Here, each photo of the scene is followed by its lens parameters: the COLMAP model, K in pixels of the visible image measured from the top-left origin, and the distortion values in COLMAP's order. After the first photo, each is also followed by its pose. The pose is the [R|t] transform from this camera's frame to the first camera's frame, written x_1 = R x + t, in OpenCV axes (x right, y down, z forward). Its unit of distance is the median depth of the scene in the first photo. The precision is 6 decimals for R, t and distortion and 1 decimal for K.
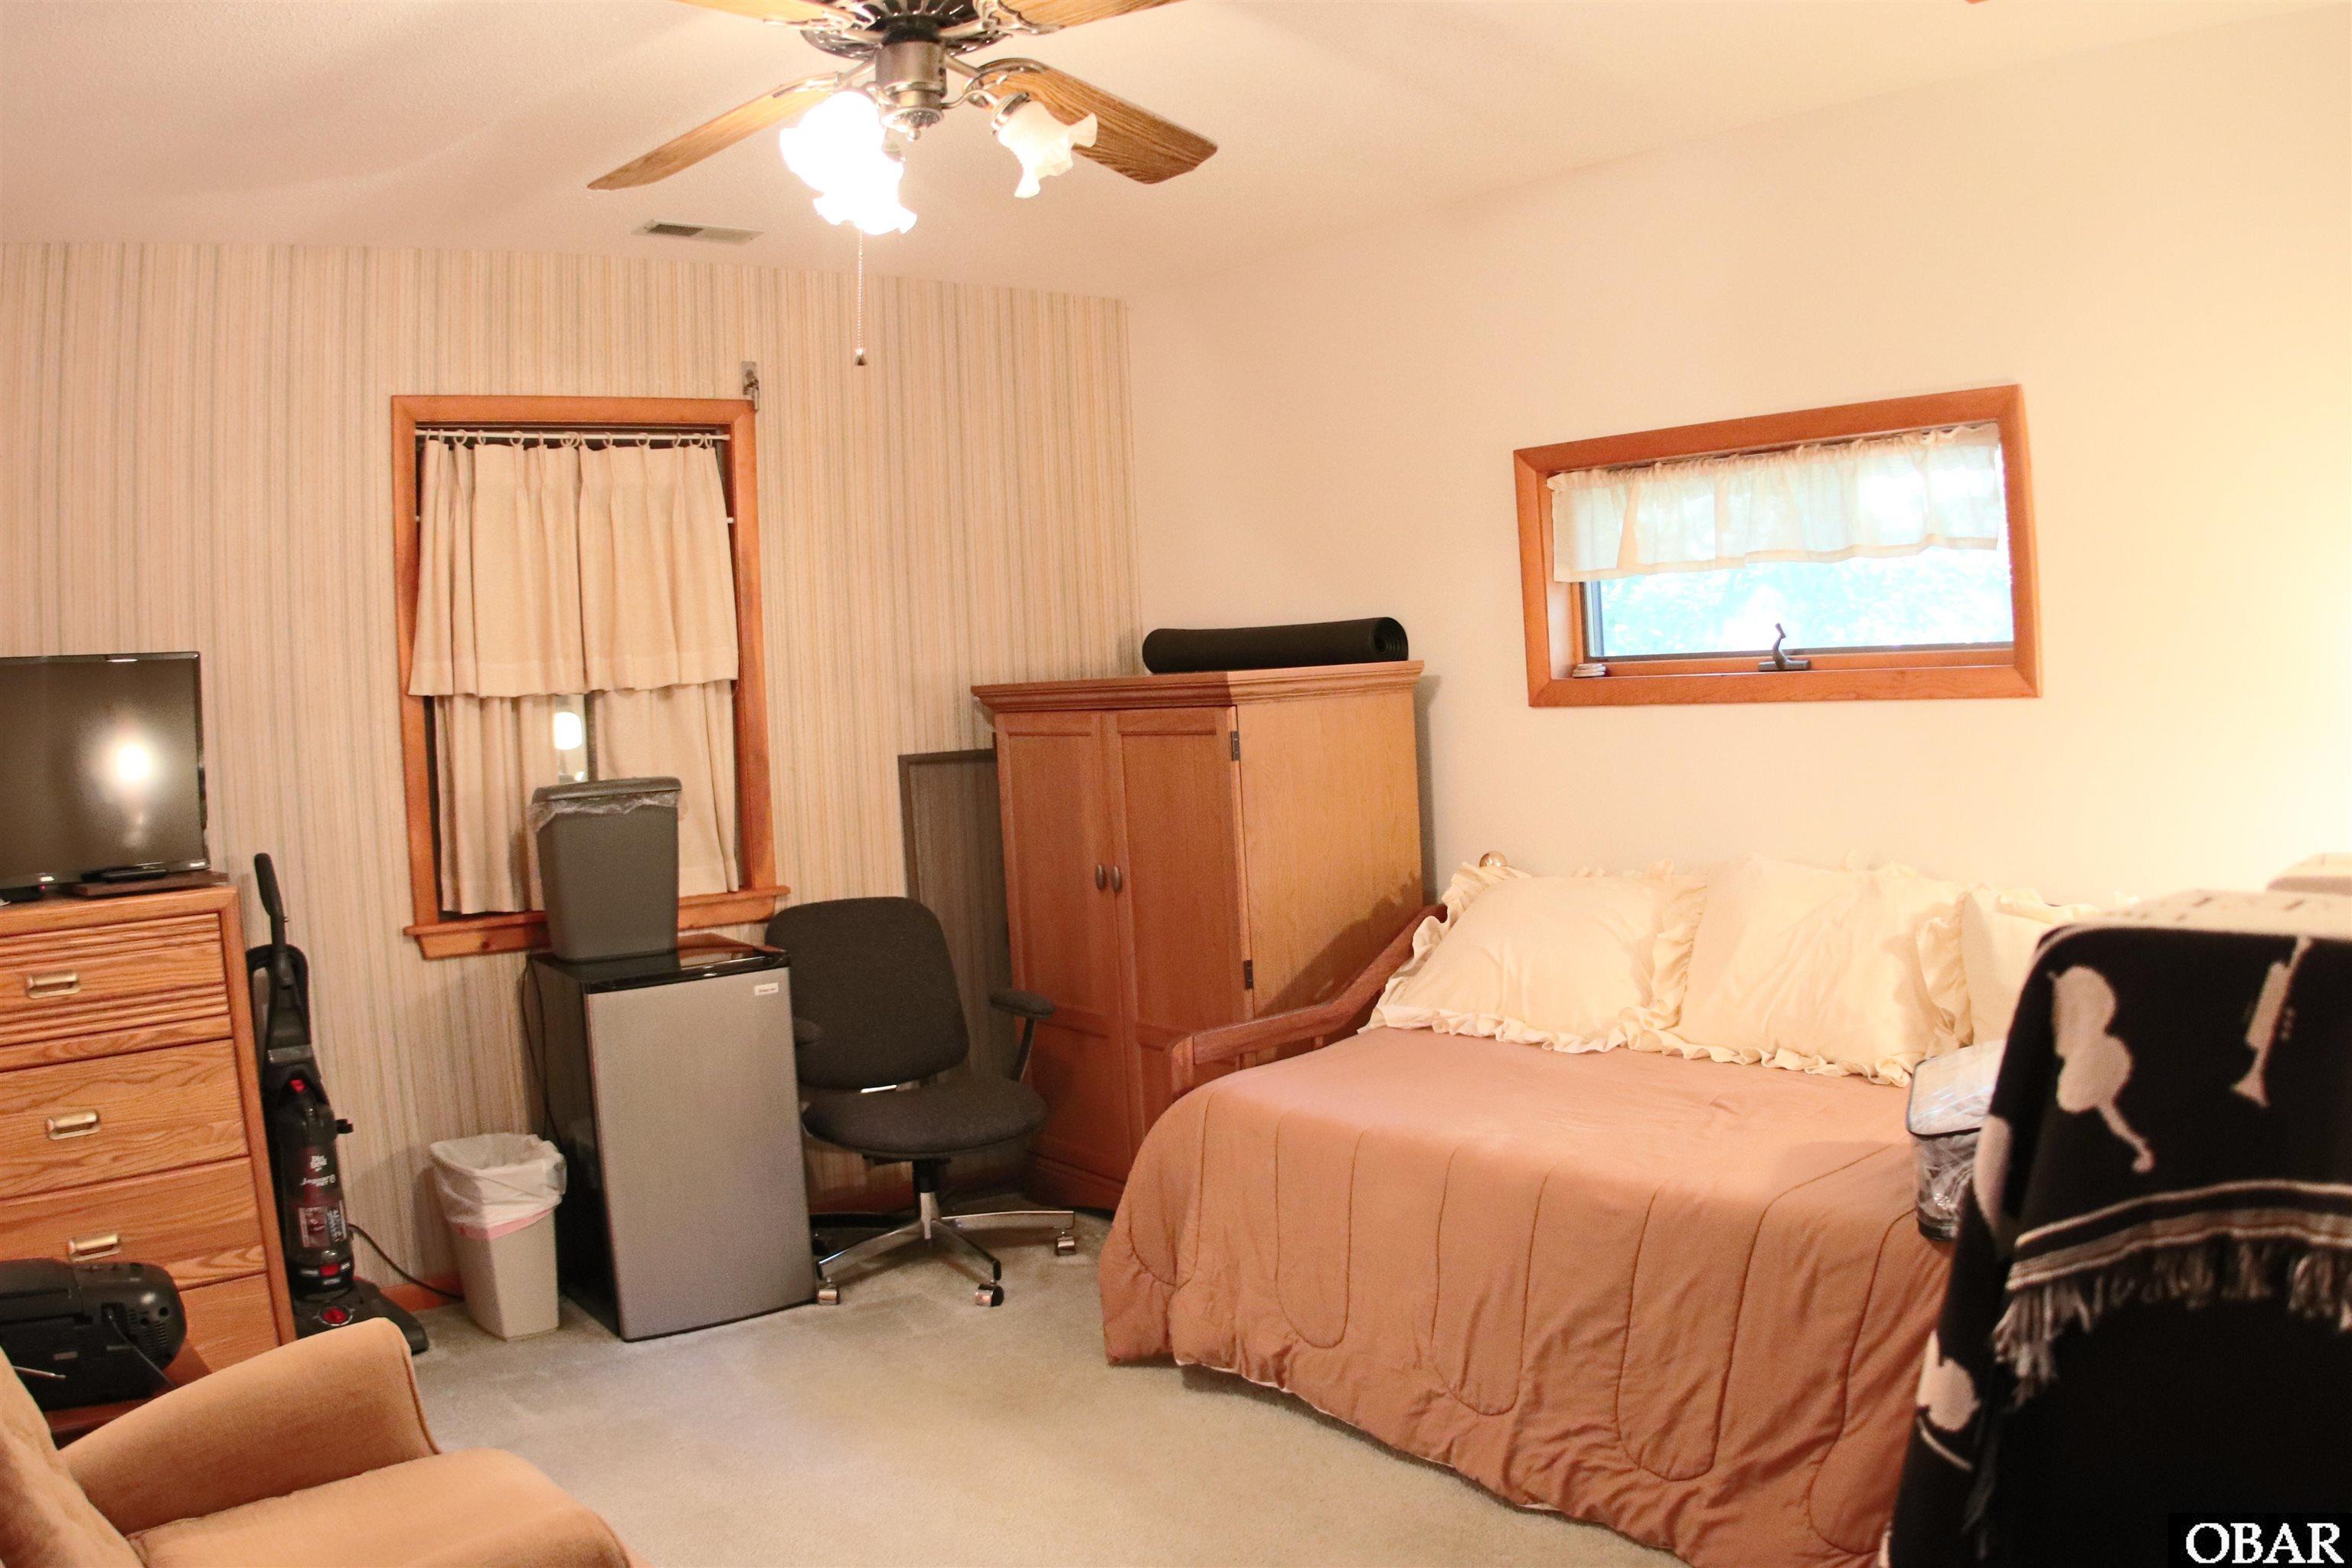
lens RADIAL K [[1836.4, 0, 1176.0], [0, 1836.4, 784.0], [0, 0, 1]] dist [-0.323904, 0.098214]
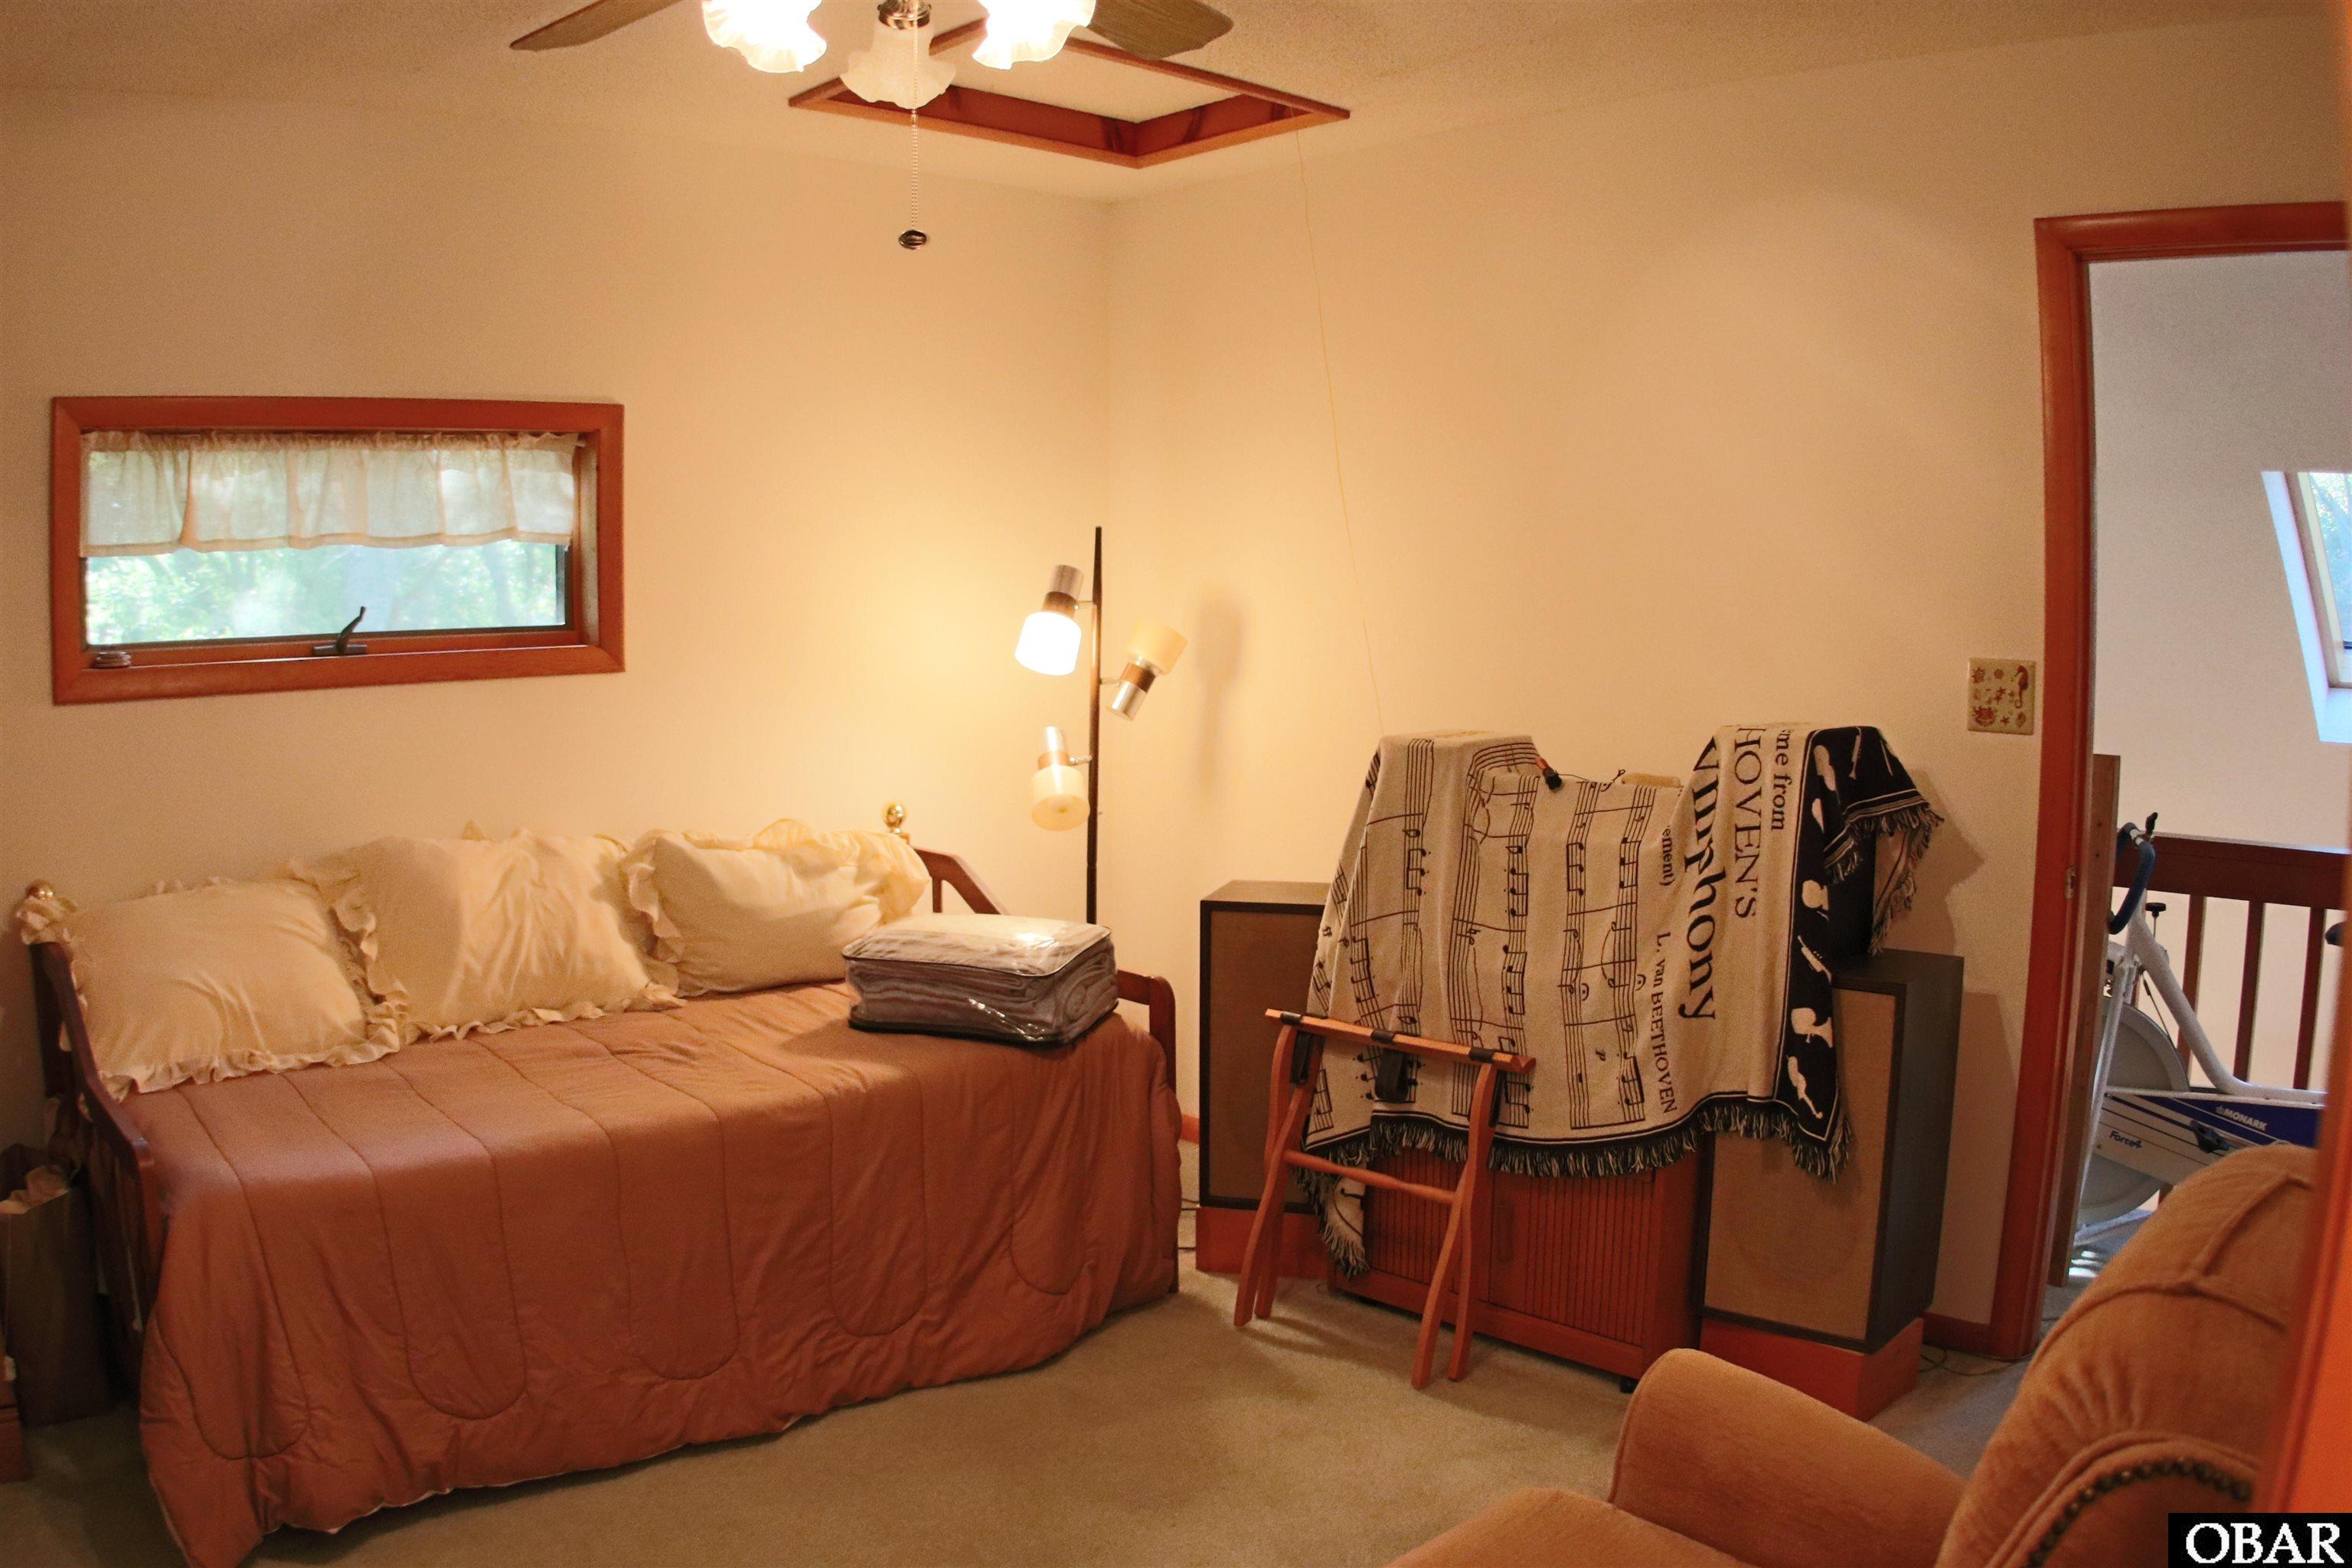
lens RADIAL K [[1836.4, 0, 1176.0], [0, 1836.4, 784.0], [0, 0, 1]] dist [-0.323904, 0.098214]
pose [[-0.087860, -0.055959, 0.994560, -0.674919], [0.059357, 0.996353, 0.061303, -0.023238], [-0.994363, 0.064421, -0.084218, 0.640925]]
